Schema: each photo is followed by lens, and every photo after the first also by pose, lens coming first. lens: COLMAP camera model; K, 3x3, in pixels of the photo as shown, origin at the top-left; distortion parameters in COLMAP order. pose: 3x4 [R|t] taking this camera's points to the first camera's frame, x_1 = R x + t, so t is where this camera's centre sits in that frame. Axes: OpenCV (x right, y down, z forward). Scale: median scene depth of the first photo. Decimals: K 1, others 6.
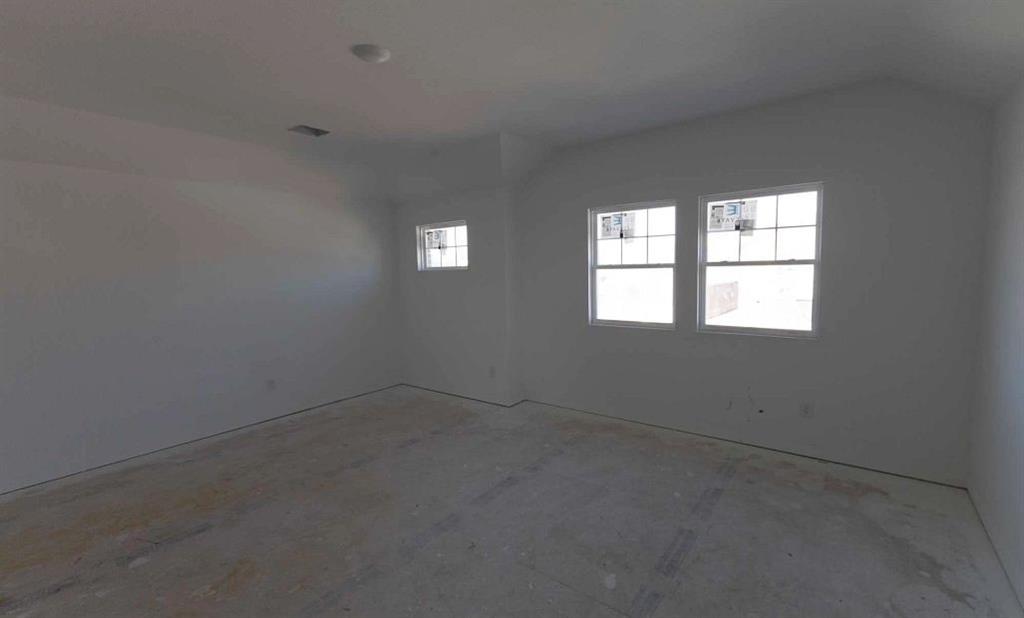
lens RADIAL K [[431.4, 0, 512.8], [0, 431.4, 309.3], [0, 0, 1]] dist [0.000462, 0.000239]
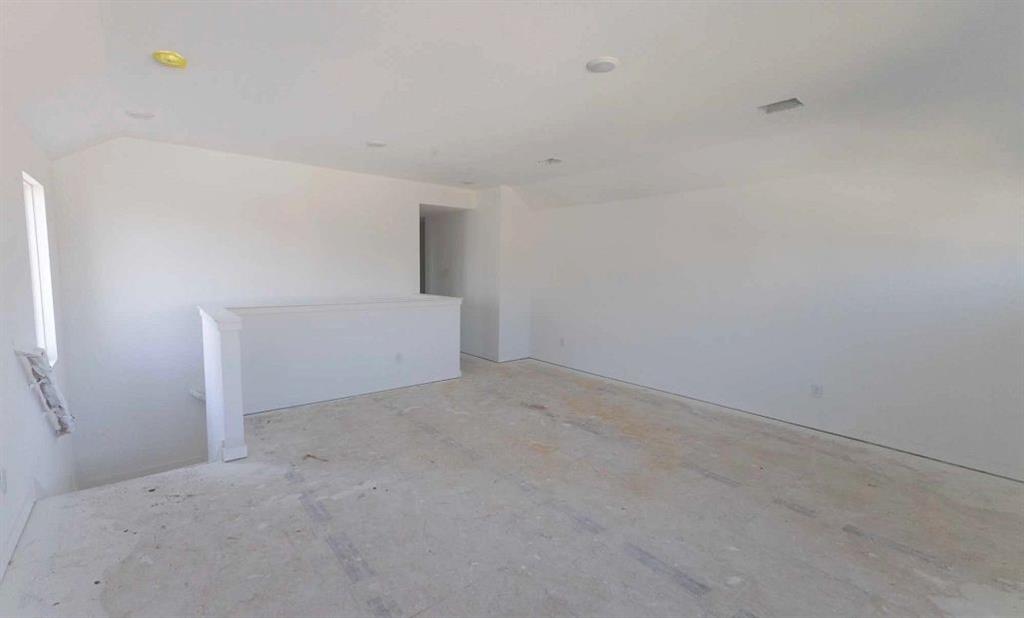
lens RADIAL K [[431.4, 0, 512.8], [0, 431.4, 309.3], [0, 0, 1]] dist [0.000462, 0.000239]
pose [[-0.193493, 0.119133, -0.973842, 0.632319], [-0.106071, 0.984242, 0.141480, -0.080487], [0.975351, 0.130672, -0.177808, 0.781493]]
